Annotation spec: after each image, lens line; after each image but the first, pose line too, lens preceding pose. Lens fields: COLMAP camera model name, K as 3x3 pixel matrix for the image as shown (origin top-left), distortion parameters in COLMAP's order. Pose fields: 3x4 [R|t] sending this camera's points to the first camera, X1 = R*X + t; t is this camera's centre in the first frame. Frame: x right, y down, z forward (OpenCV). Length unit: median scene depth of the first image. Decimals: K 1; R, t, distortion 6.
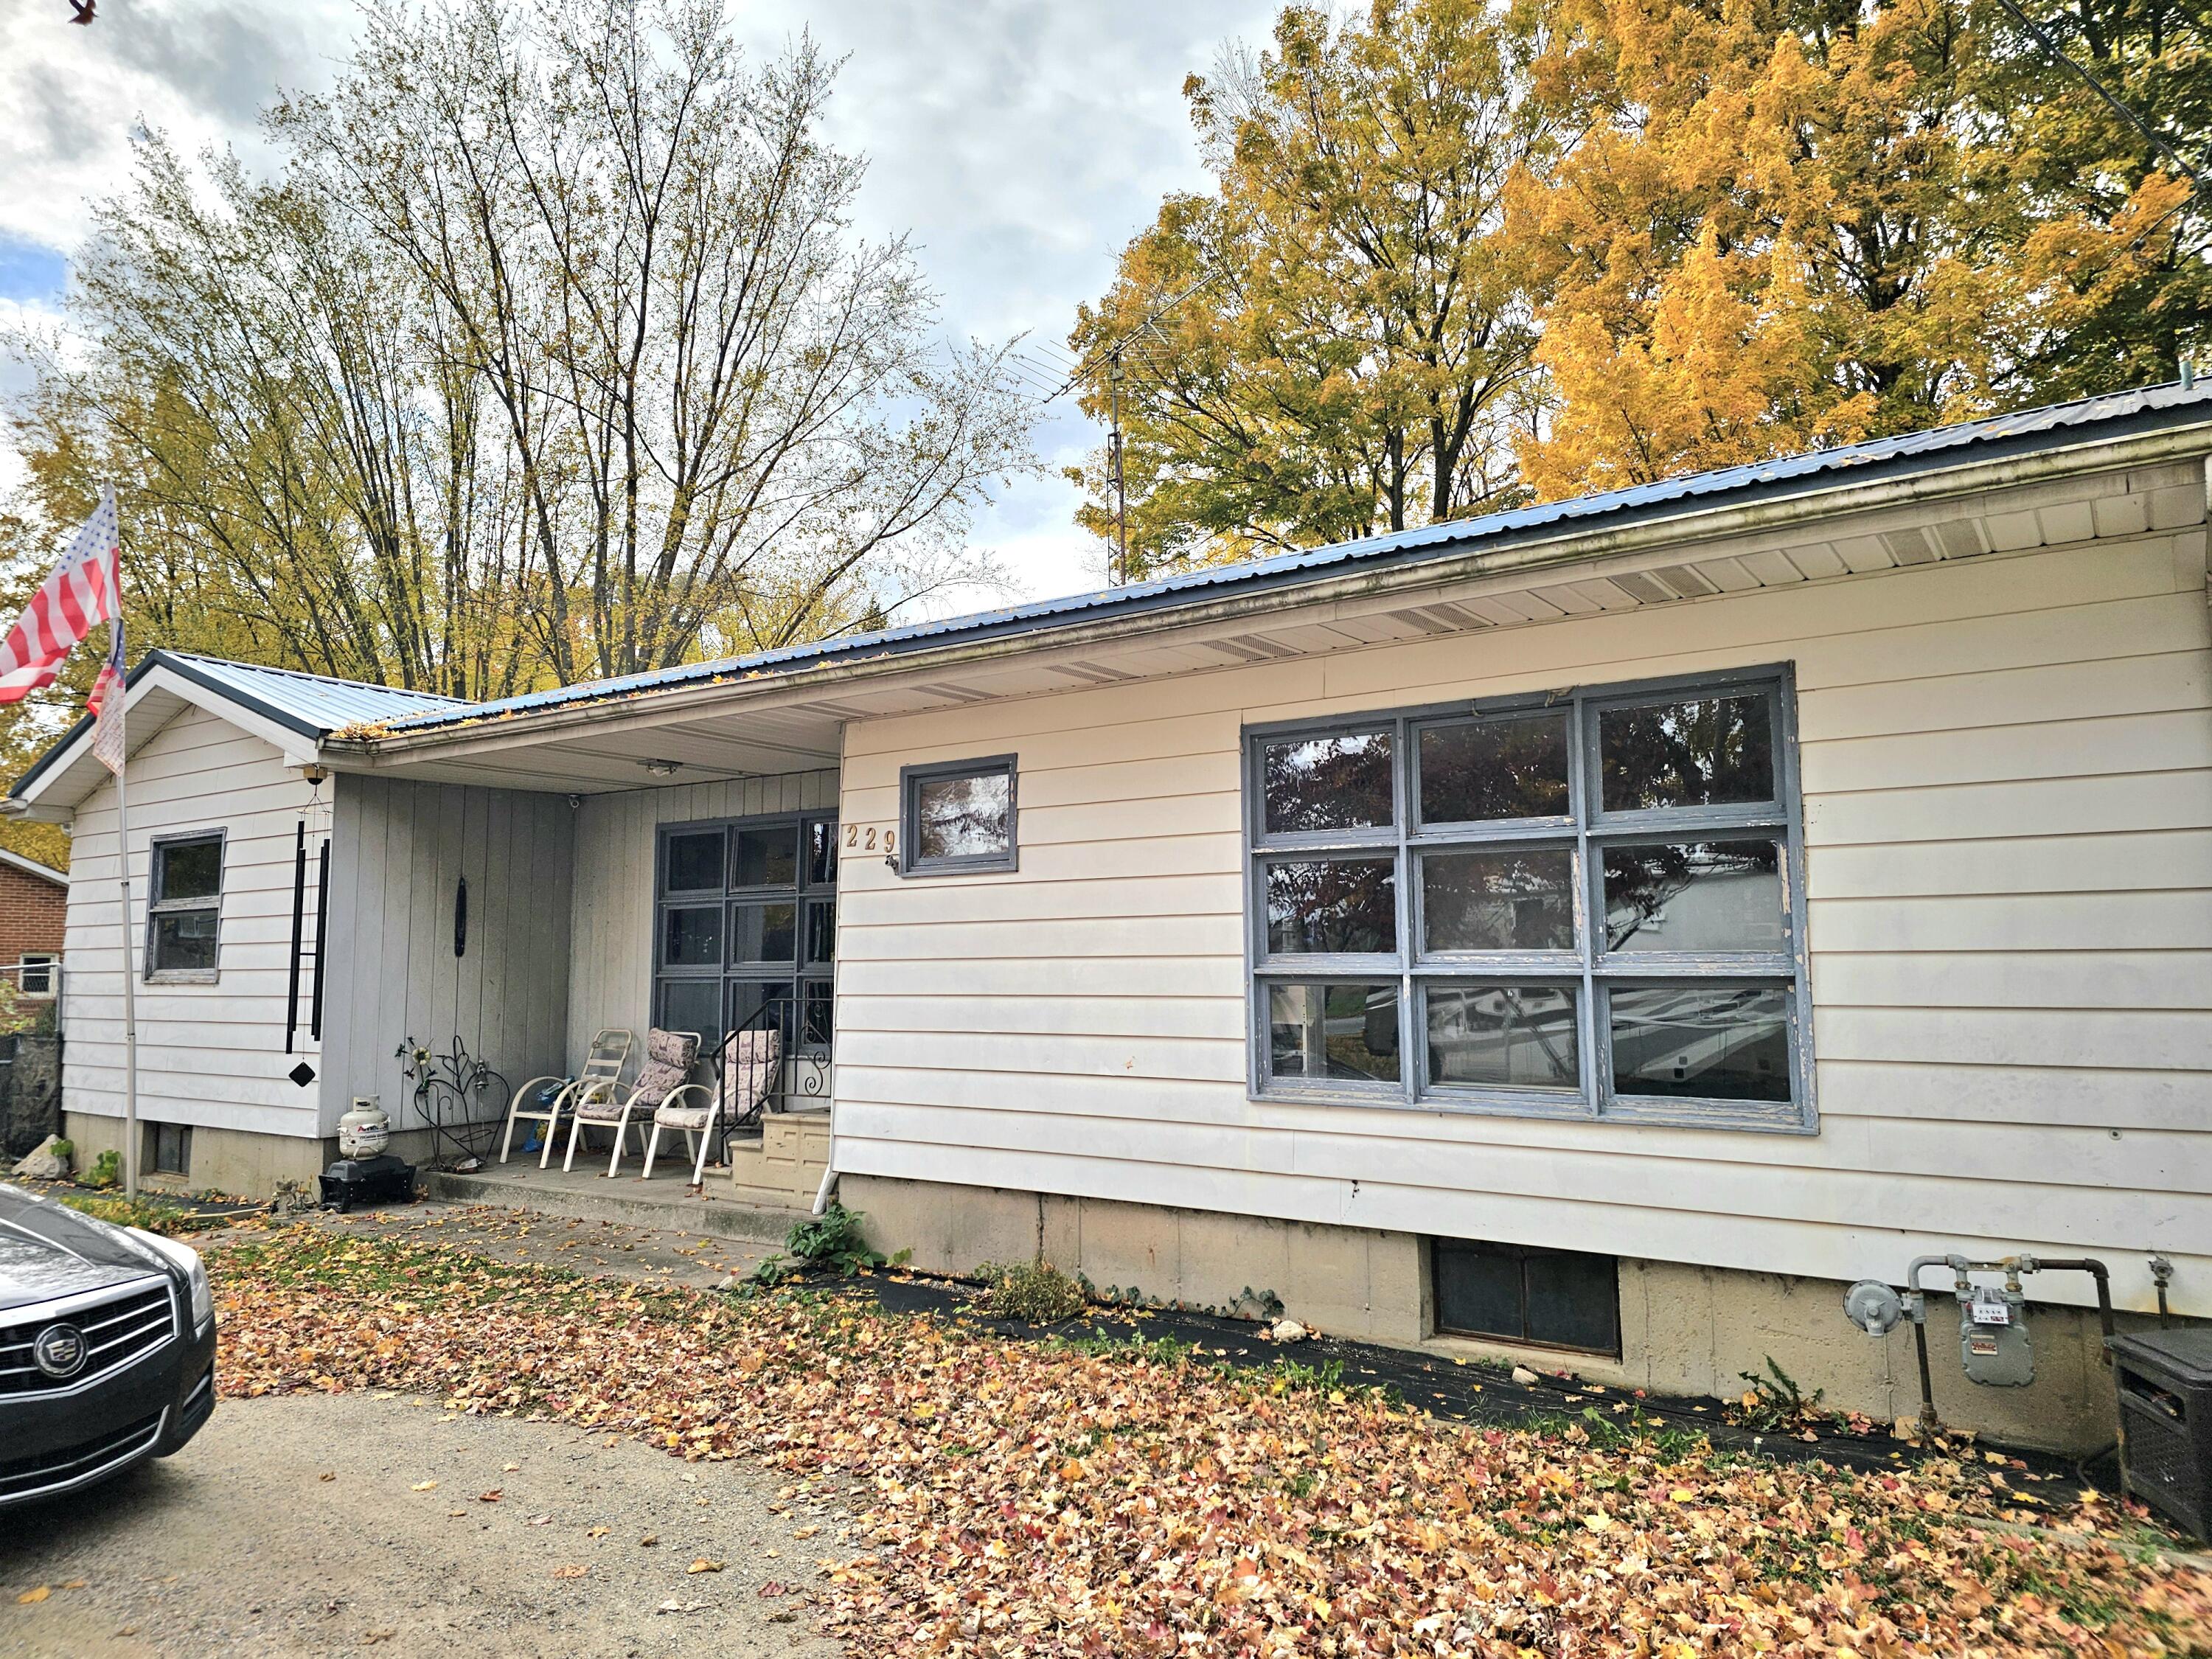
lens RADIAL K [[1464.1, 0, 1106.0], [0, 1464.1, 829.5], [0, 0, 1]] dist [0.082753, -0.079990]
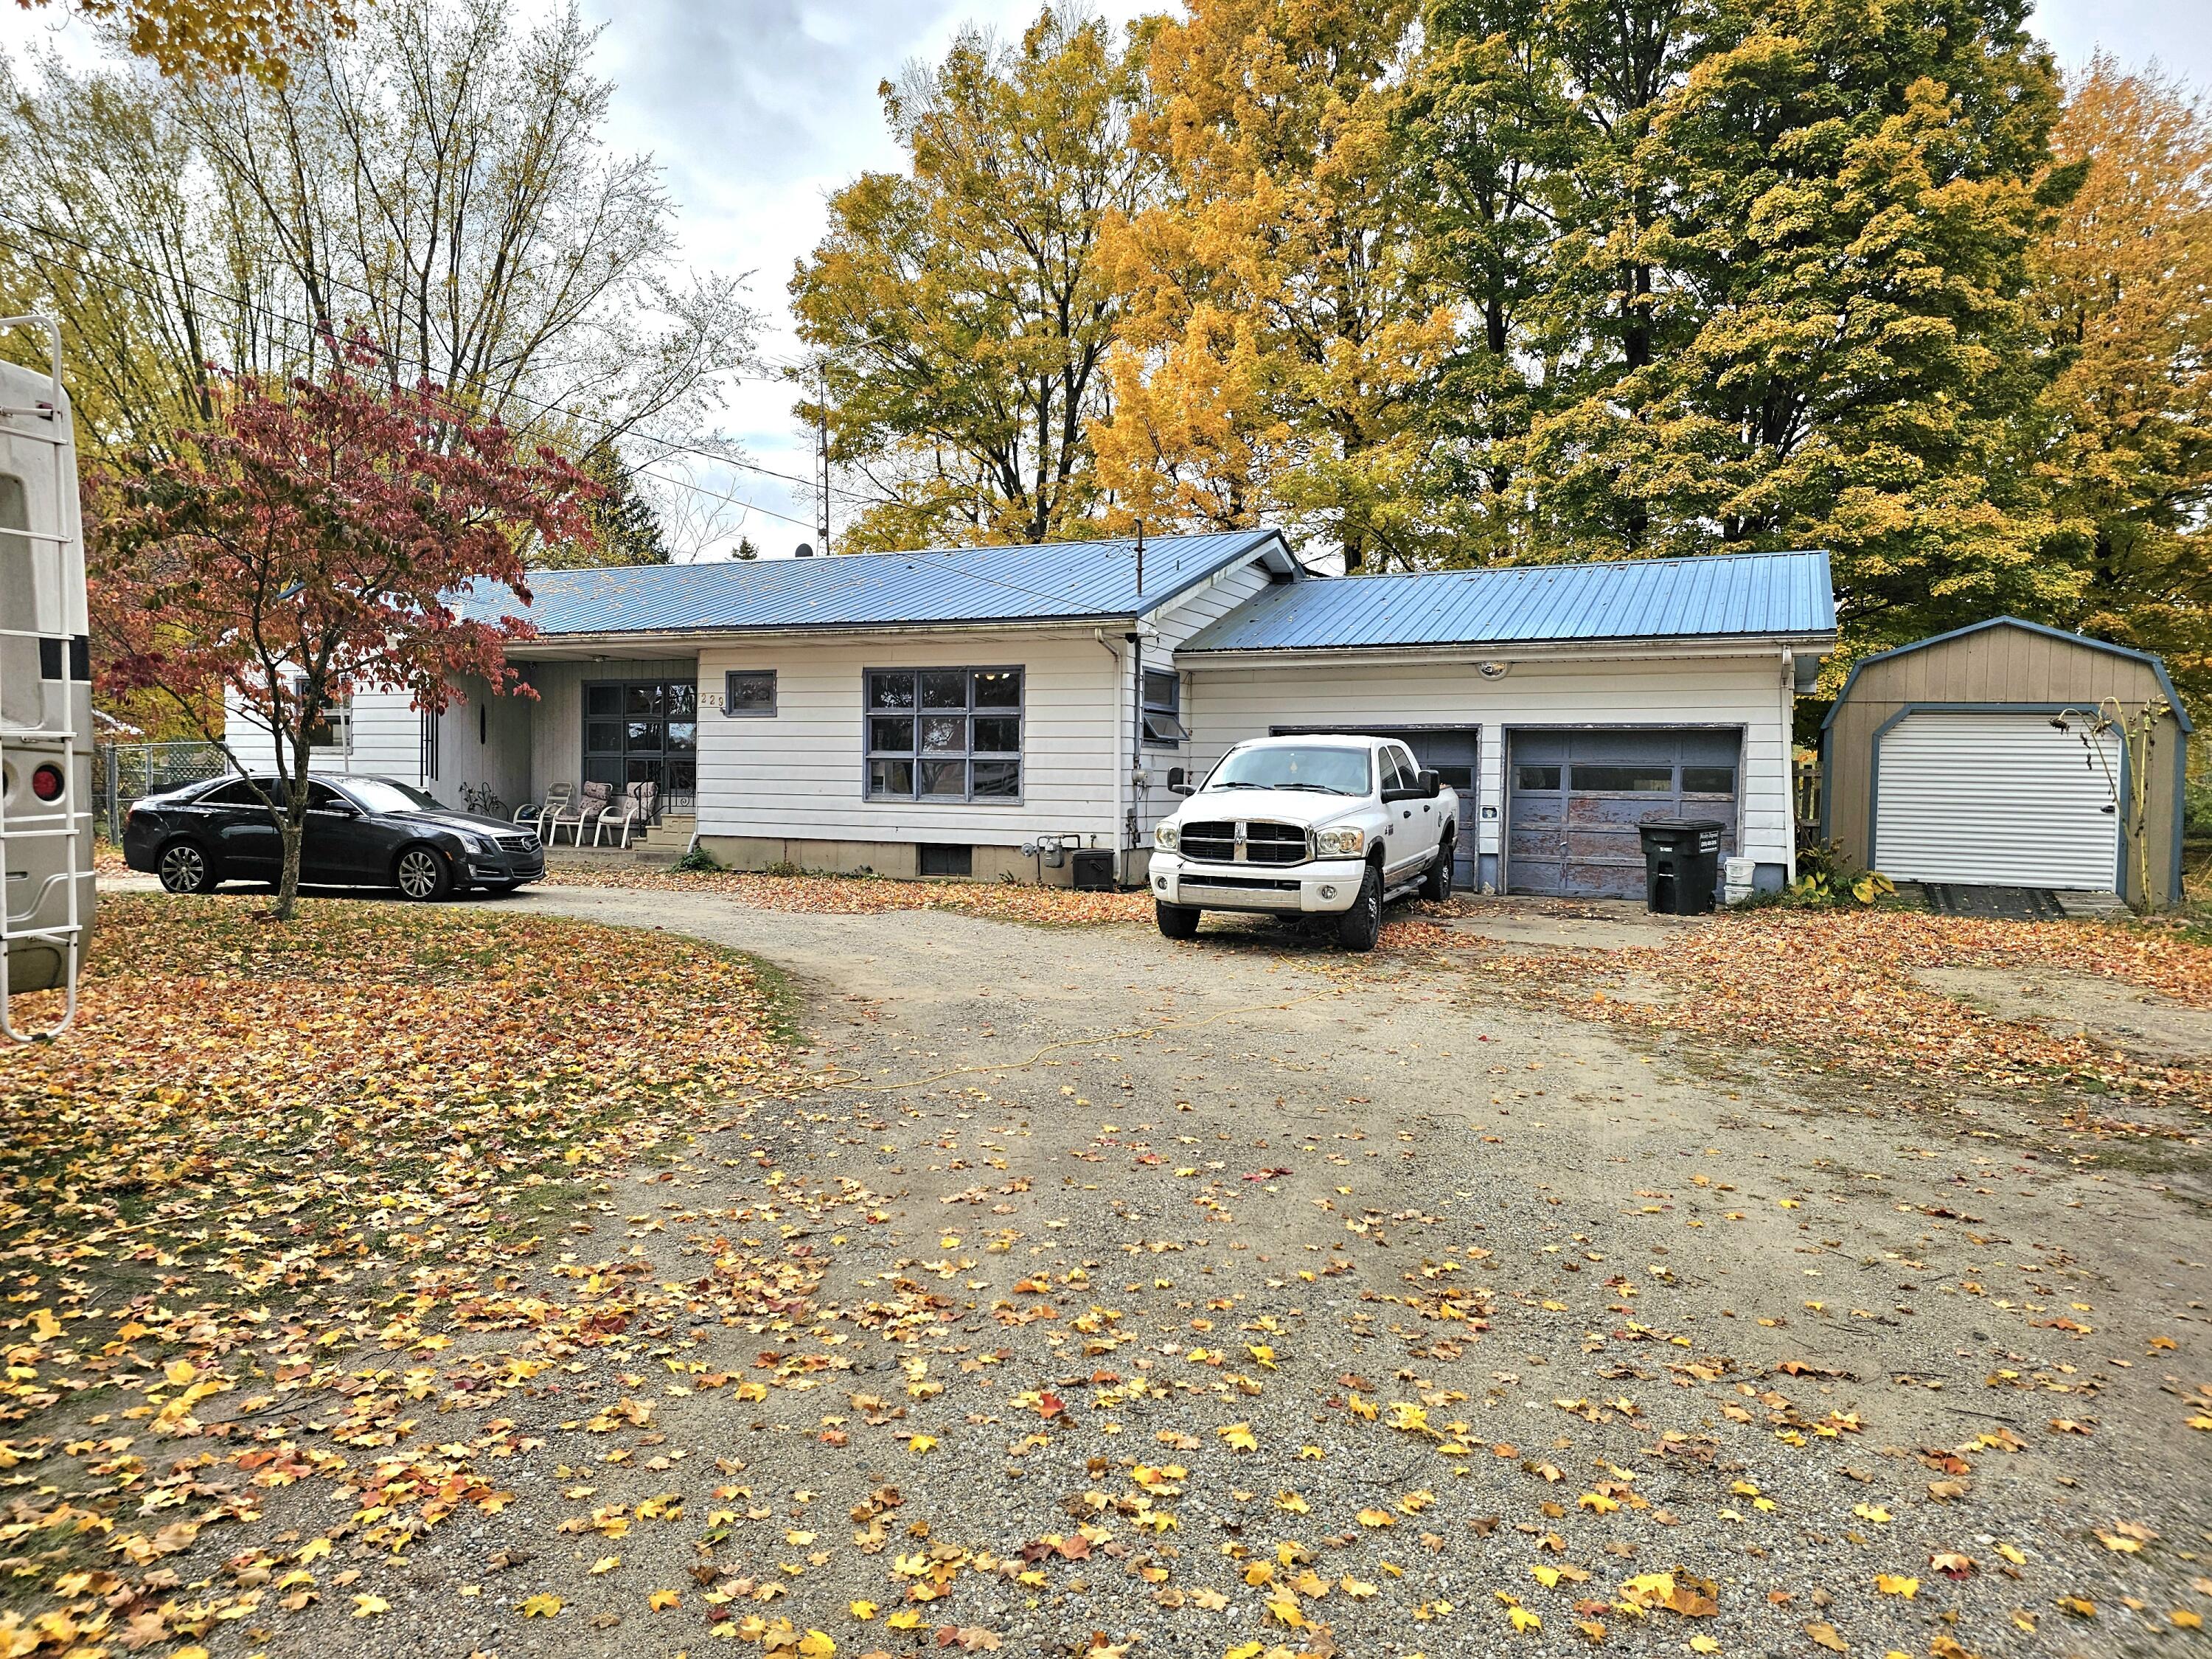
lens RADIAL K [[1464.1, 0, 1106.0], [0, 1464.1, 829.5], [0, 0, 1]] dist [0.082753, -0.079990]
pose [[0.980781, 0.011695, 0.194759, 0.001297], [-0.037306, 0.991026, 0.128361, -0.033235], [-0.191510, -0.133160, 0.972416, -0.425314]]
